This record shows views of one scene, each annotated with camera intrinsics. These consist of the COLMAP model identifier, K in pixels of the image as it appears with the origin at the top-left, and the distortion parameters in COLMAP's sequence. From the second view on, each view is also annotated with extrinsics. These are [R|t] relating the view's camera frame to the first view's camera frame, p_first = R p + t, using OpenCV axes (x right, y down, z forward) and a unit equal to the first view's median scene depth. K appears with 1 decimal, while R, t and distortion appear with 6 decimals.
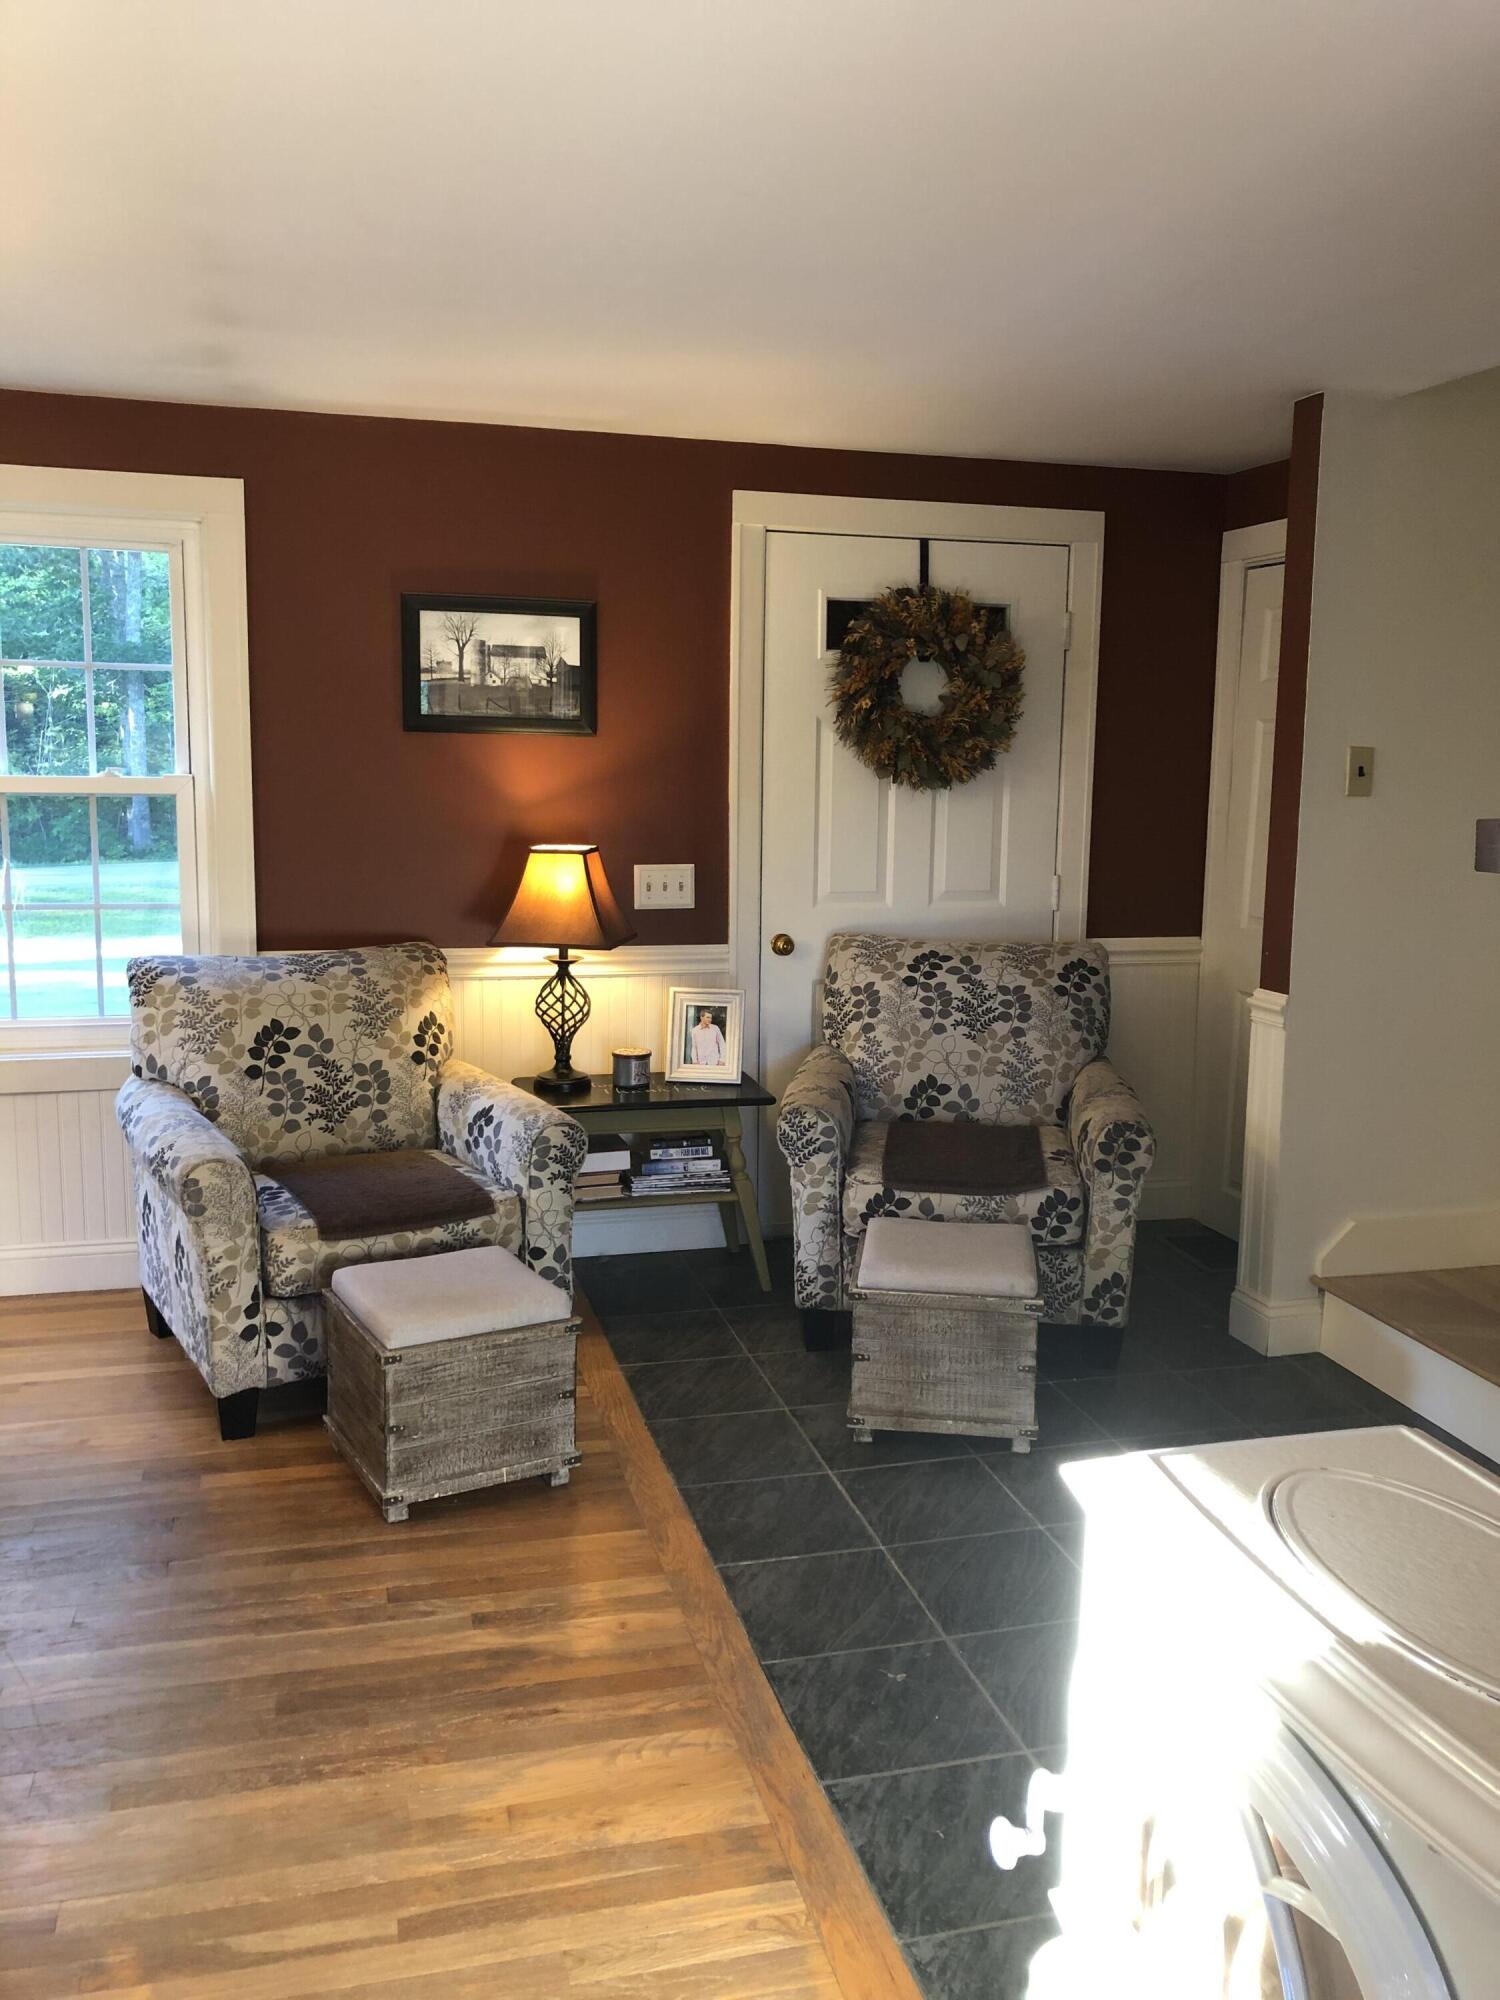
lens RADIAL K [[1626.1, 0, 769.3], [0, 1626.1, 989.6], [0, 0, 1]] dist [0.032433, -0.037153]
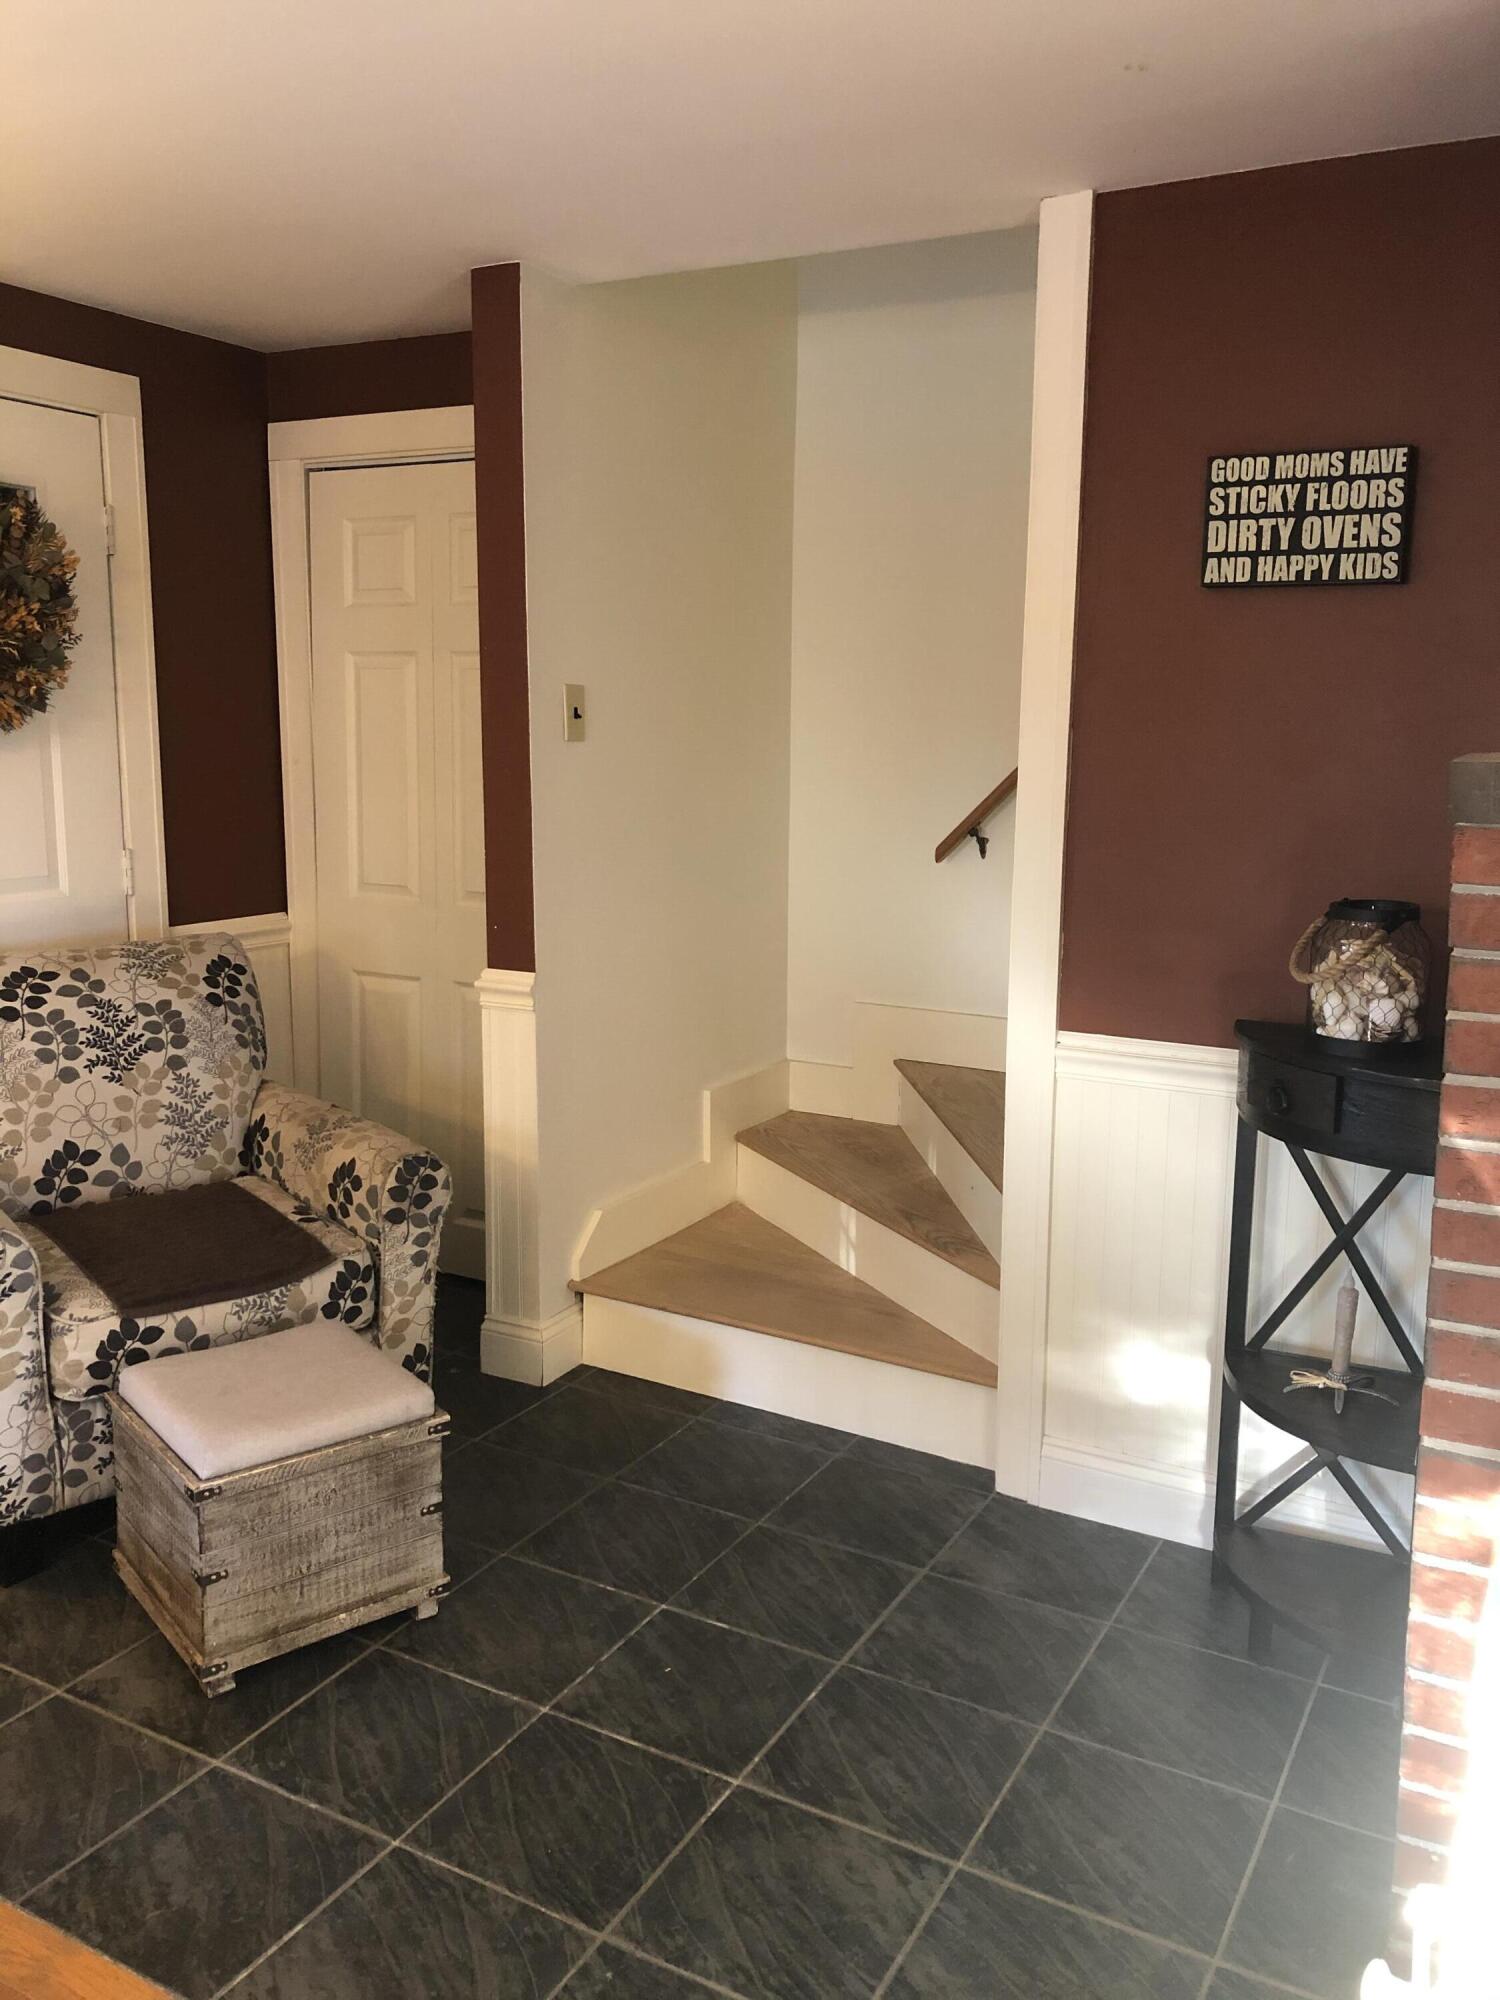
lens RADIAL K [[1626.1, 0, 747.8], [0, 1626.1, 980.3], [0, 0, 1]] dist [0.032433, -0.037153]
pose [[0.703360, -0.123966, 0.699941, -0.206809], [0.104278, 0.992017, 0.070908, -0.041893], [-0.703144, 0.023115, 0.710672, 0.308994]]
